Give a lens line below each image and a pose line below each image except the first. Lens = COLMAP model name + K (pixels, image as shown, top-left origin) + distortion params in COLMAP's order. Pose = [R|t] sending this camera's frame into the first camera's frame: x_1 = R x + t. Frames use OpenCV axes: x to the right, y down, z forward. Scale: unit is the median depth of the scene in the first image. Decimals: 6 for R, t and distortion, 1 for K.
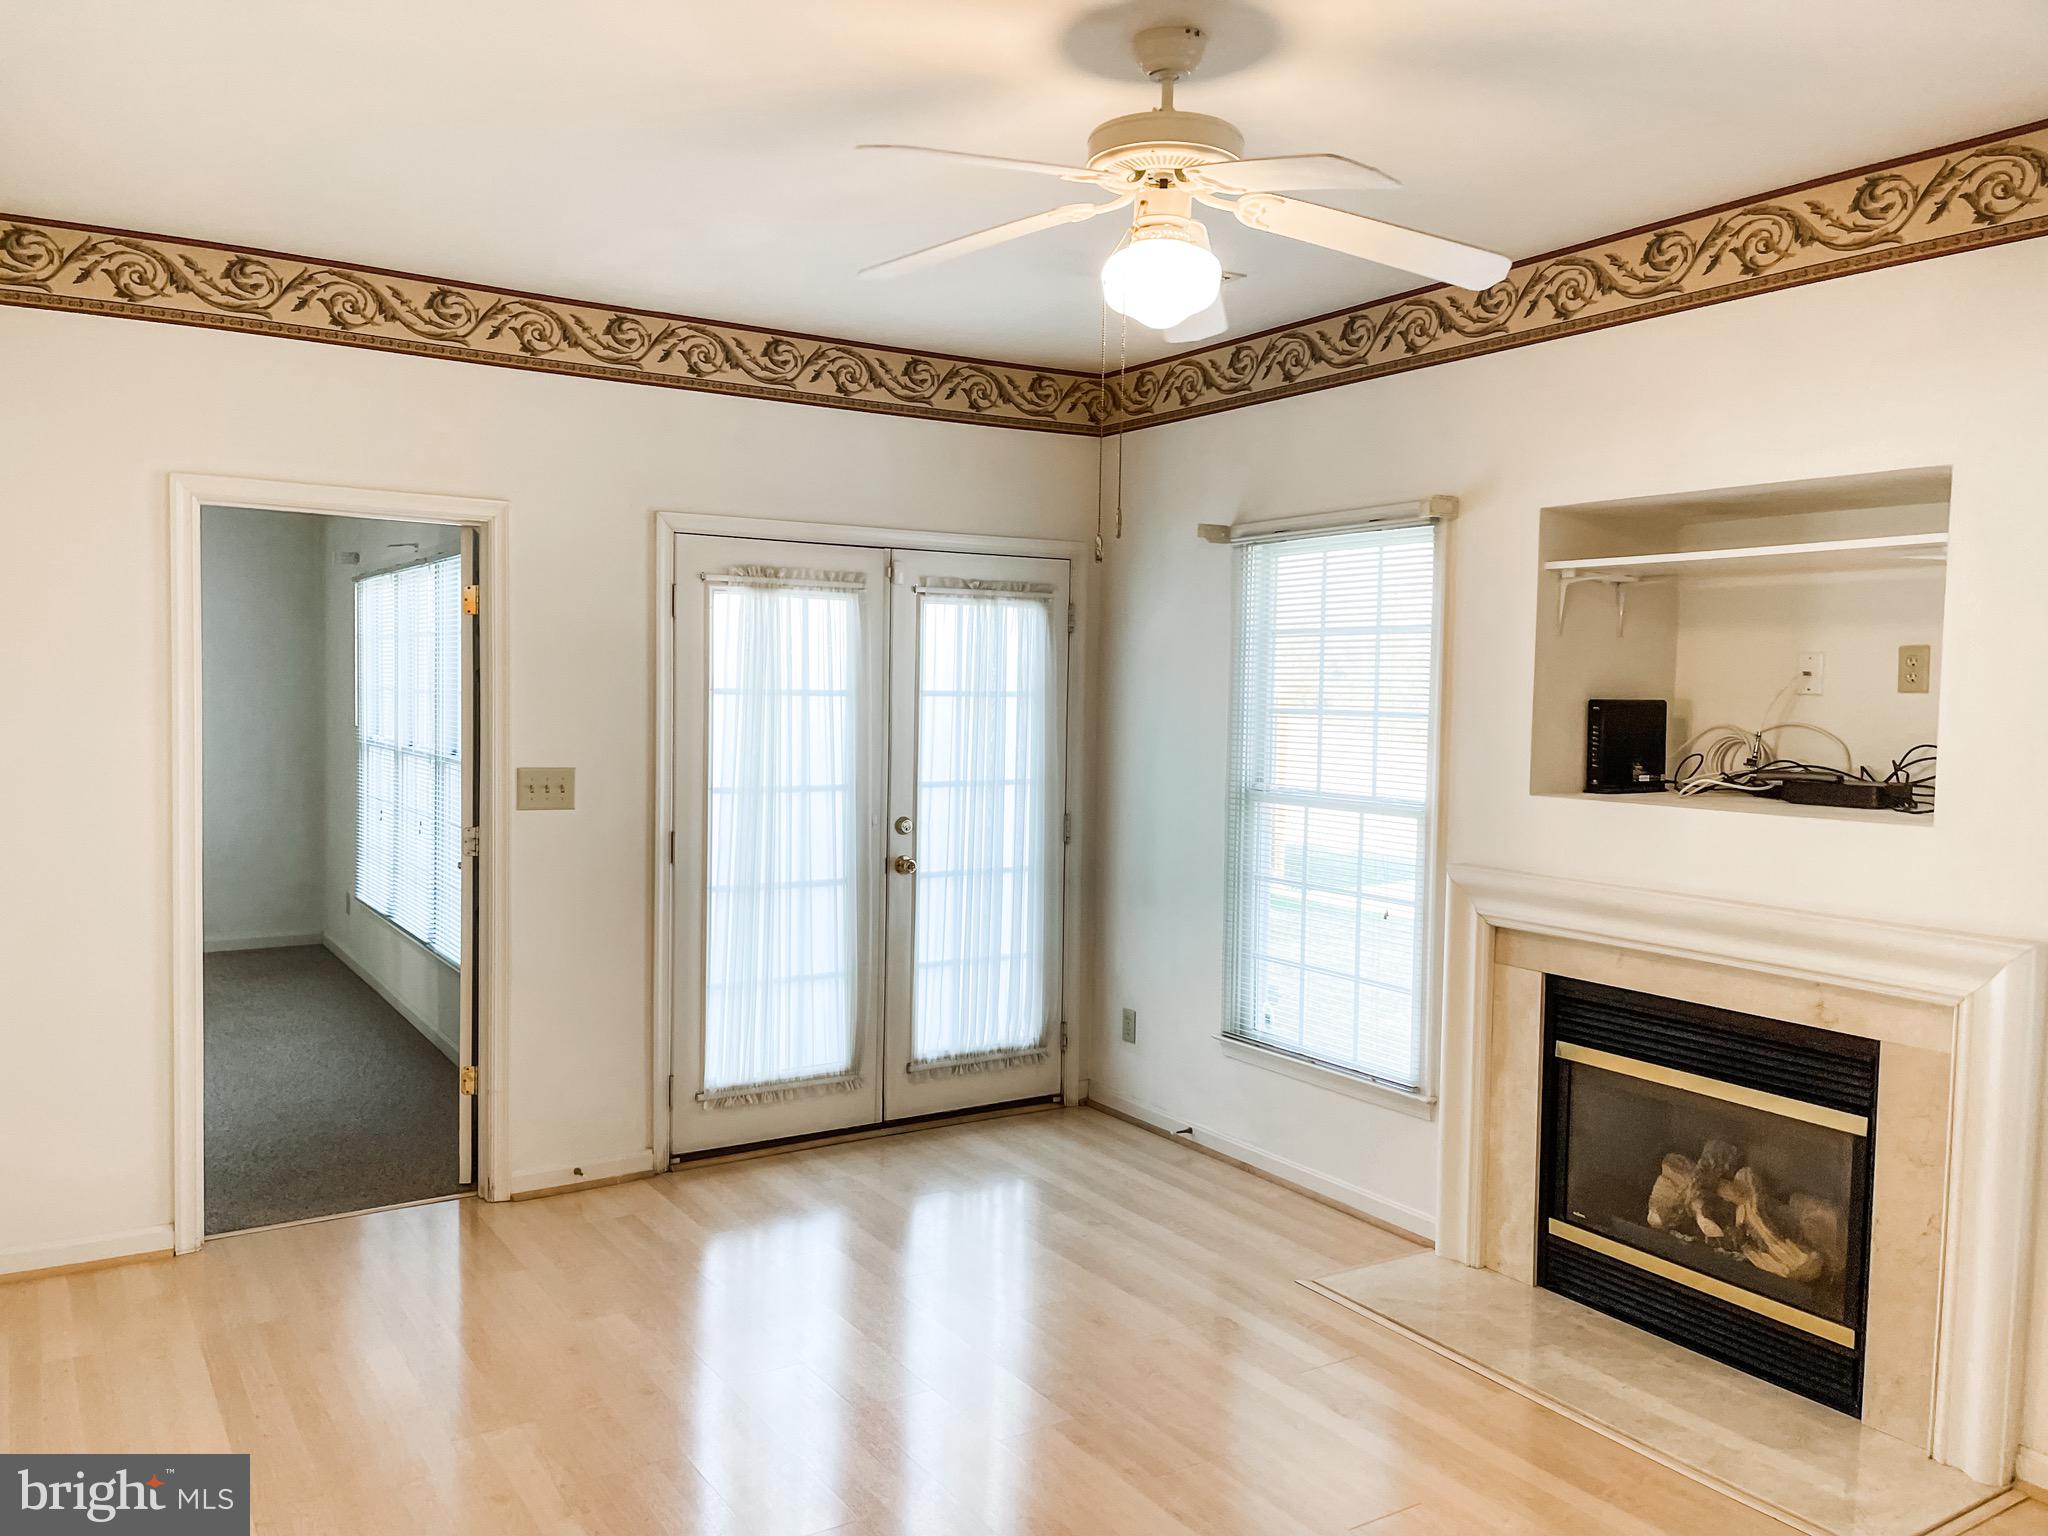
lens RADIAL K [[1536.0, 0, 1031.6], [0, 1536.0, 757.5], [0, 0, 1]] dist [0.078783, -0.111533]
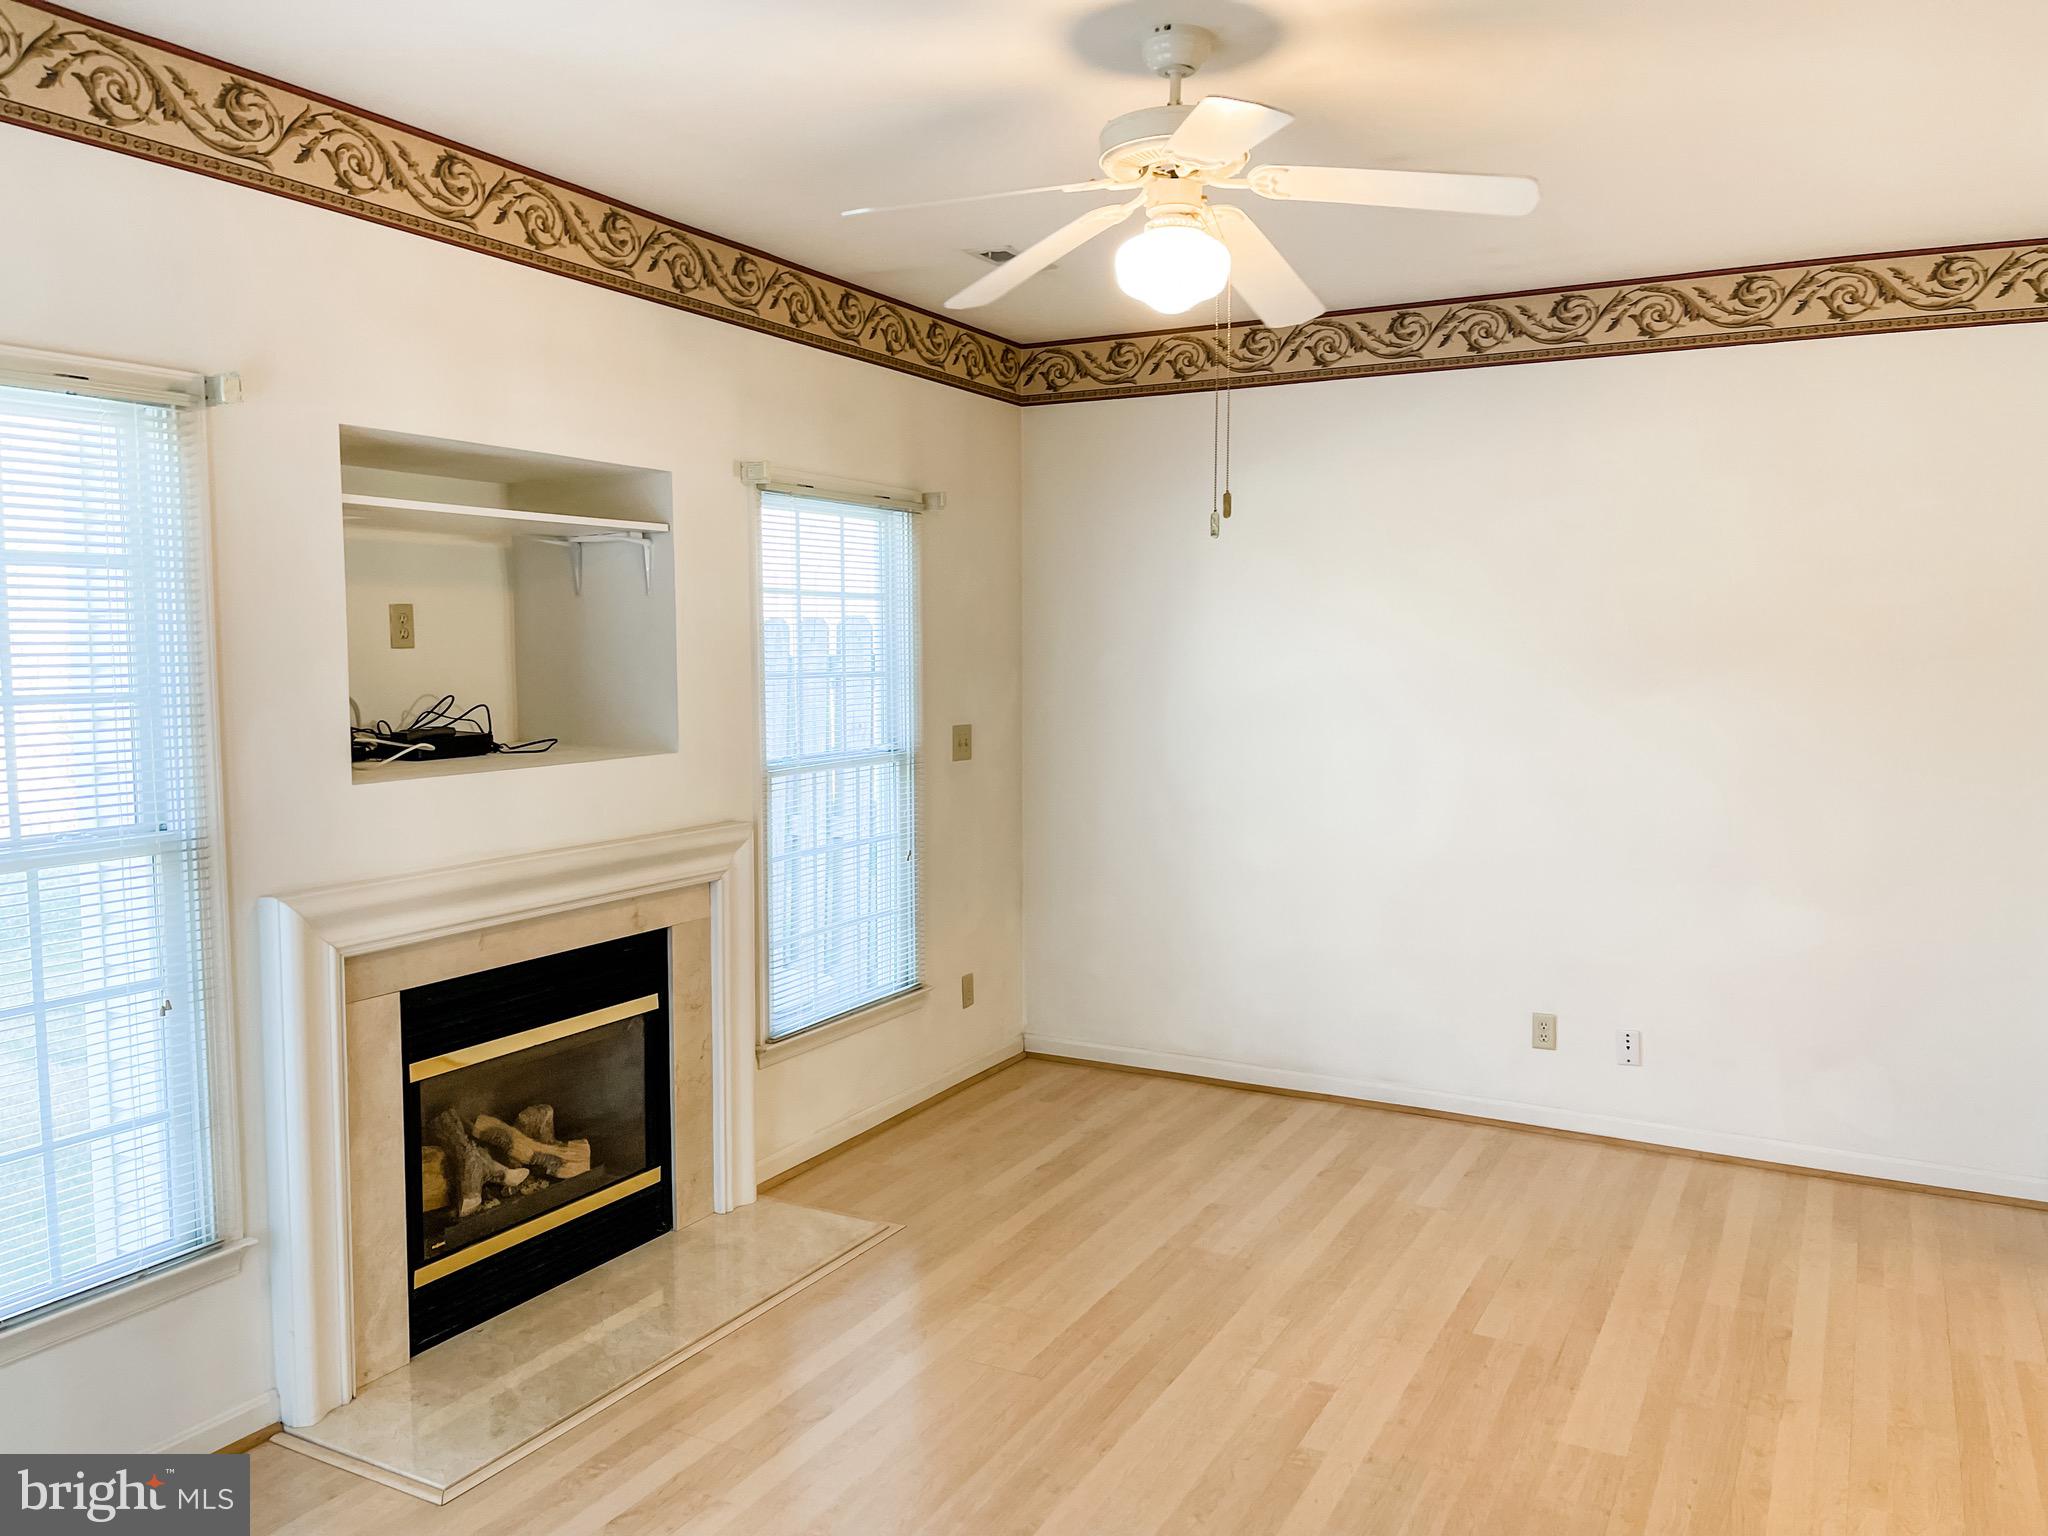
lens RADIAL K [[1539.1, 0, 1024.0], [0, 1539.1, 768.0], [0, 0, 1]] dist [0.088795, -0.116822]
pose [[-0.470637, -0.085714, 0.878154, -0.542779], [0.038598, 0.992317, 0.117543, -0.065323], [-0.881482, 0.089215, -0.463713, 1.053650]]
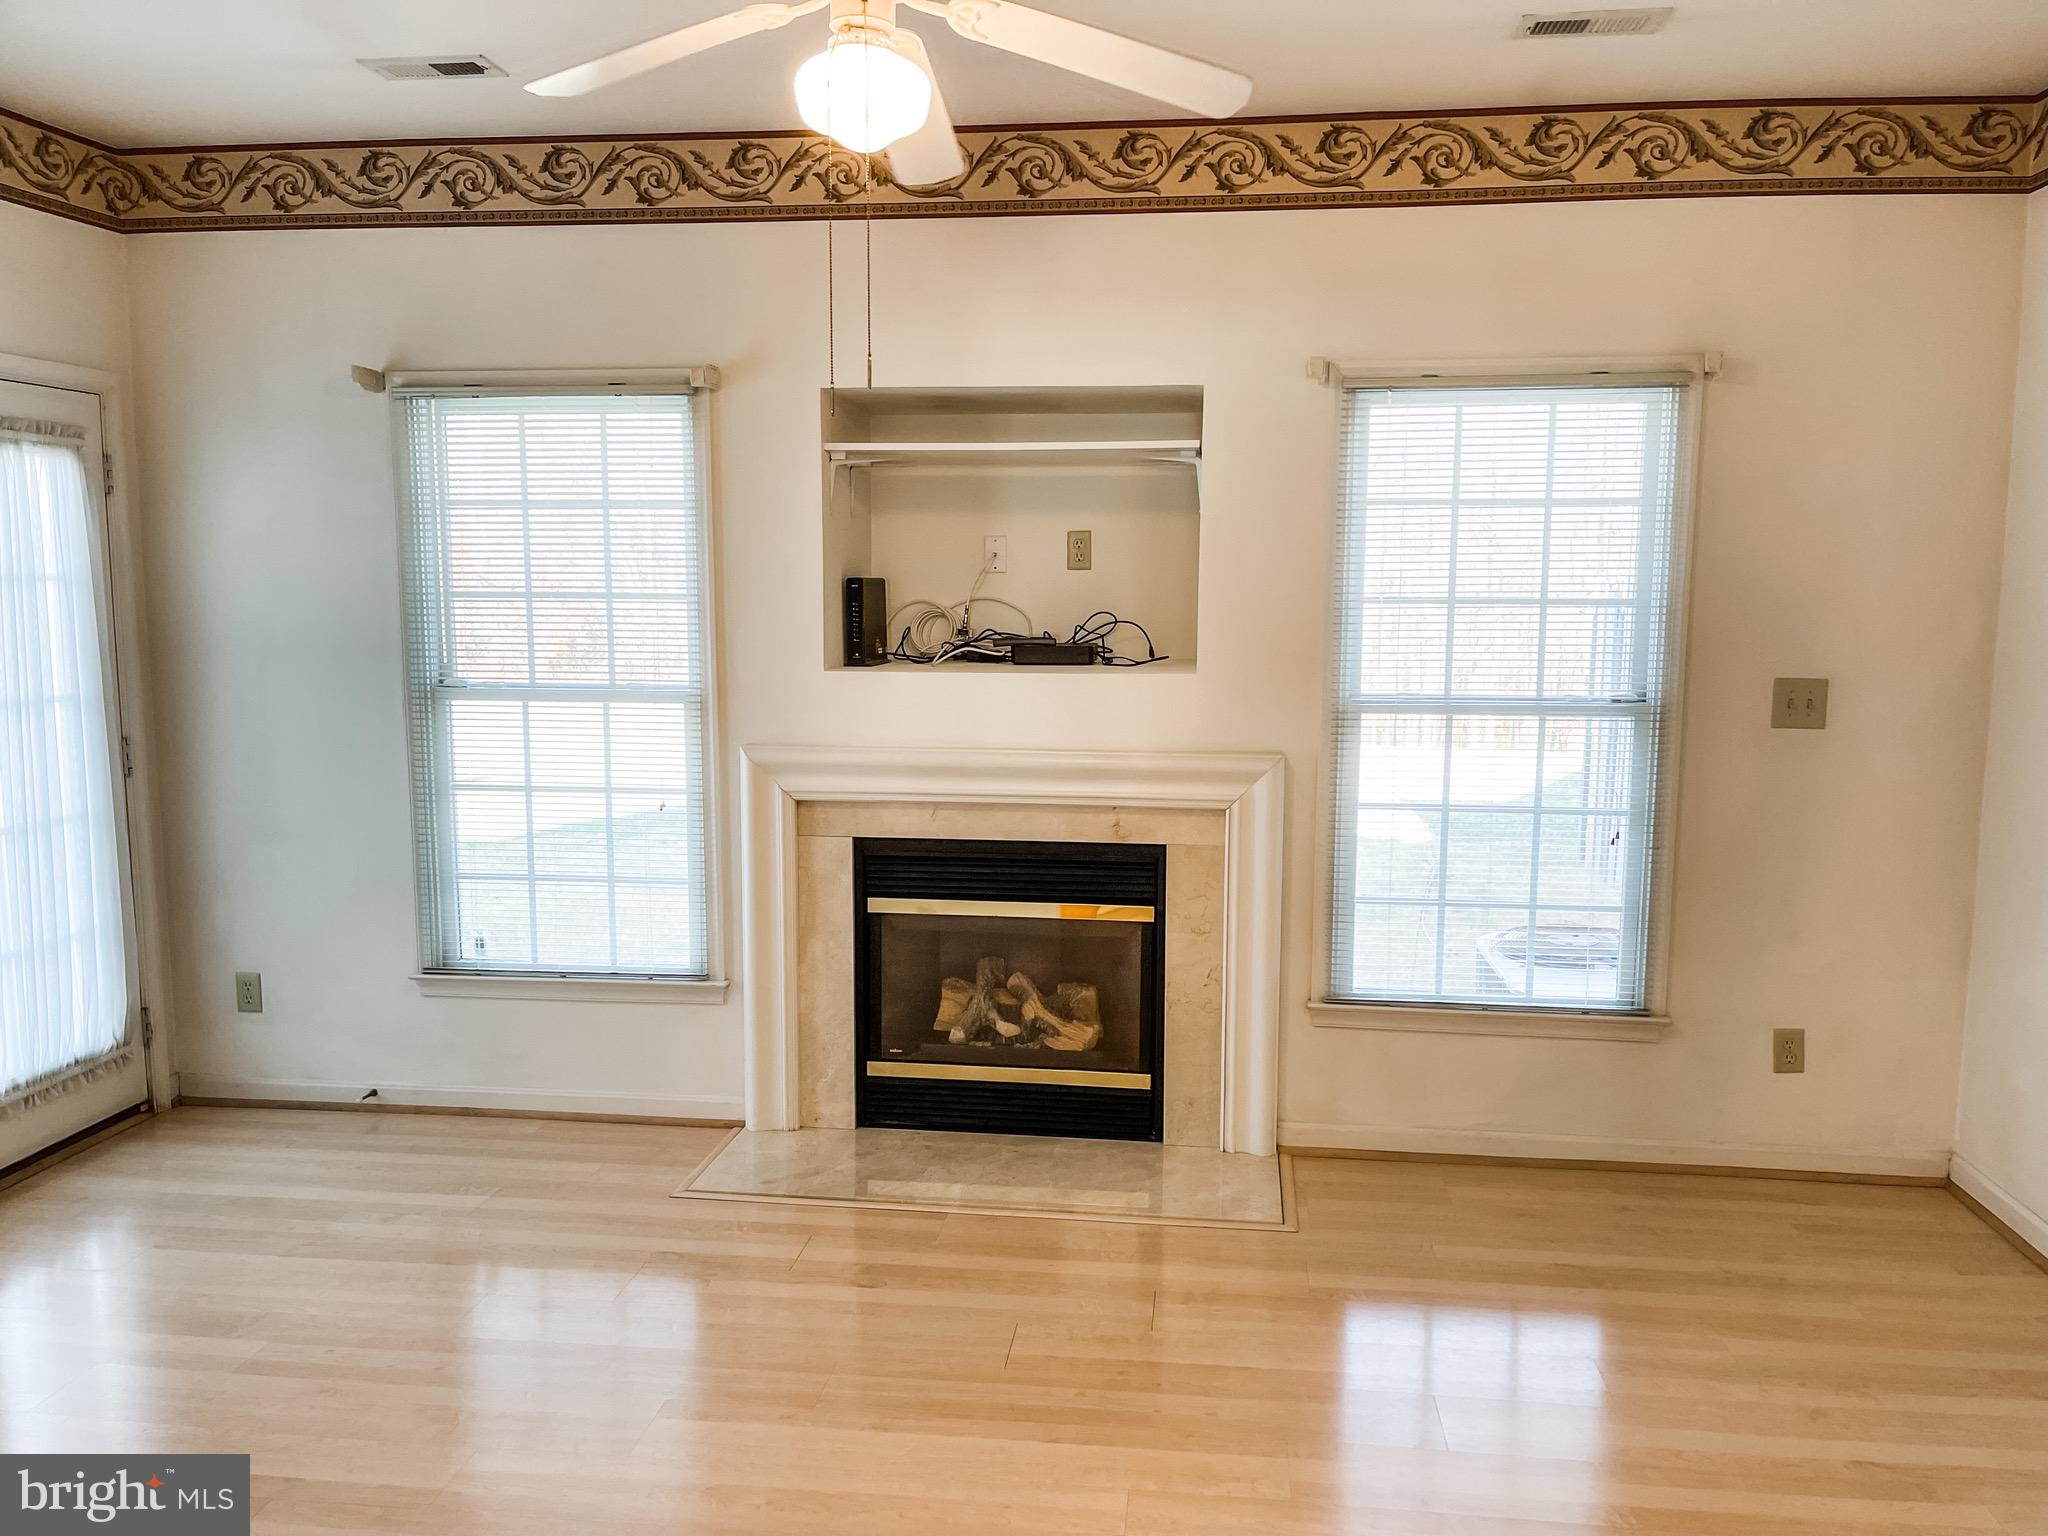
lens RADIAL K [[1539.1, 0, 1024.0], [0, 1539.1, 768.0], [0, 0, 1]] dist [0.088795, -0.116822]
pose [[0.640125, -0.103578, 0.761257, -0.383960], [0.042851, 0.994141, 0.099232, -0.007734], [-0.767075, -0.030900, 0.640813, 0.229280]]
